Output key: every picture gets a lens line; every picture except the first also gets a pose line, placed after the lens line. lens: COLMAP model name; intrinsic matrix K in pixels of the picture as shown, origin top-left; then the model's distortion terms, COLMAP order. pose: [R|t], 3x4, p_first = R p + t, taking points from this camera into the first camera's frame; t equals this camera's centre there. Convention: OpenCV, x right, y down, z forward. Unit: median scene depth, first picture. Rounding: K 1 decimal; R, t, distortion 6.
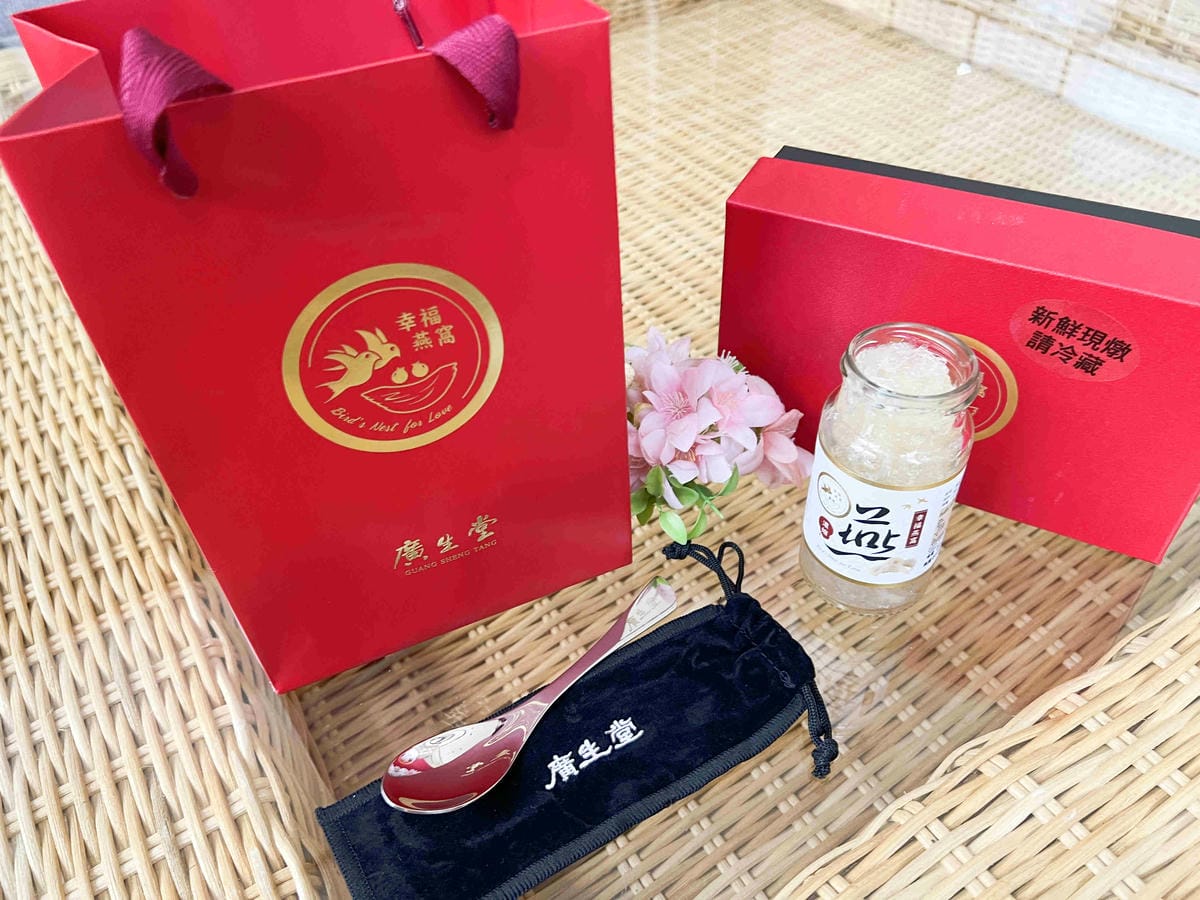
lens RADIAL K [[907.1, 0, 600.0], [0, 907.1, 450.0], [0, 0, 1]] dist [0.040079, -0.074958]
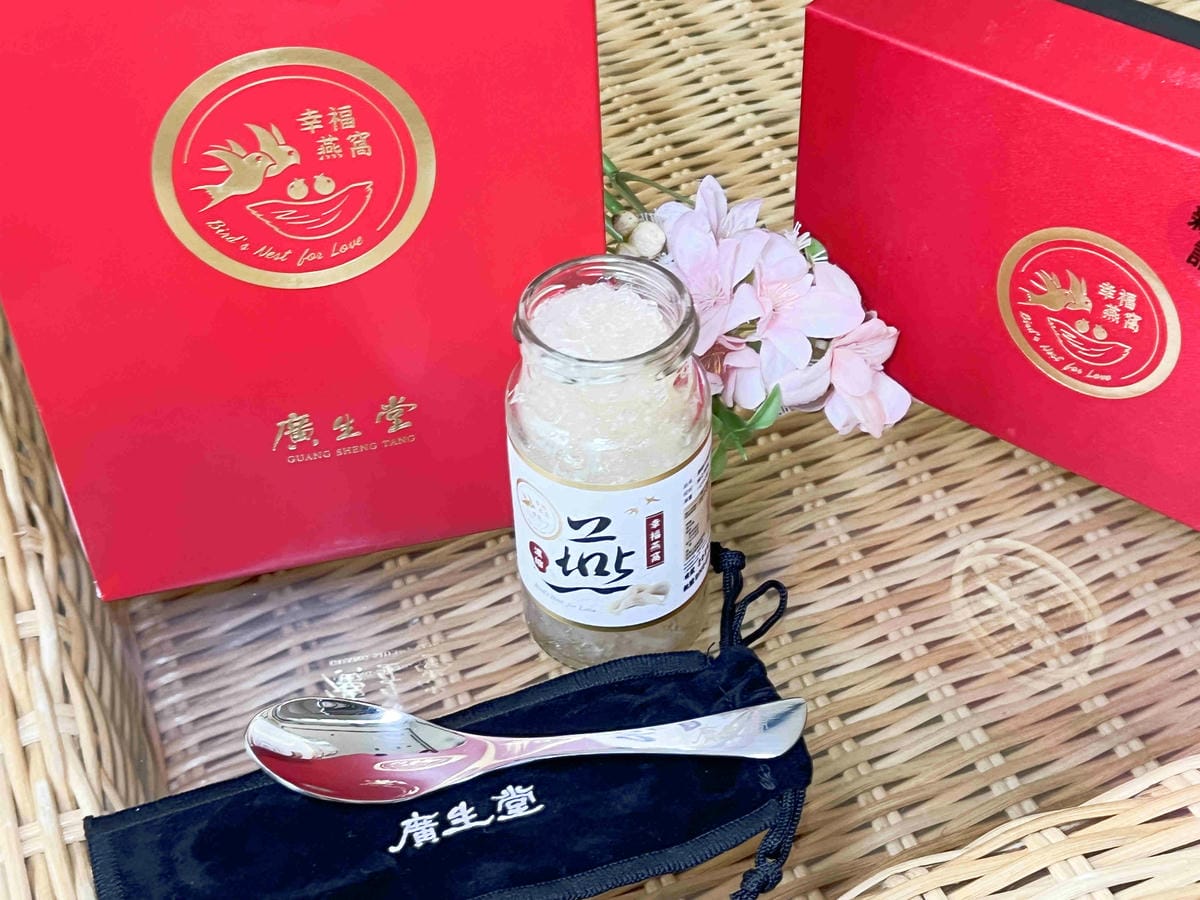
lens RADIAL K [[1757.5, 0, 600.0], [0, 1757.5, 450.0], [0, 0, 1]] dist [0.103893, 0.052248]
pose [[0.983442, 0.139075, -0.116189, 0.212166], [-0.136853, 0.990225, 0.026932, 0.055669], [0.118799, -0.010585, 0.992862, -0.418861]]
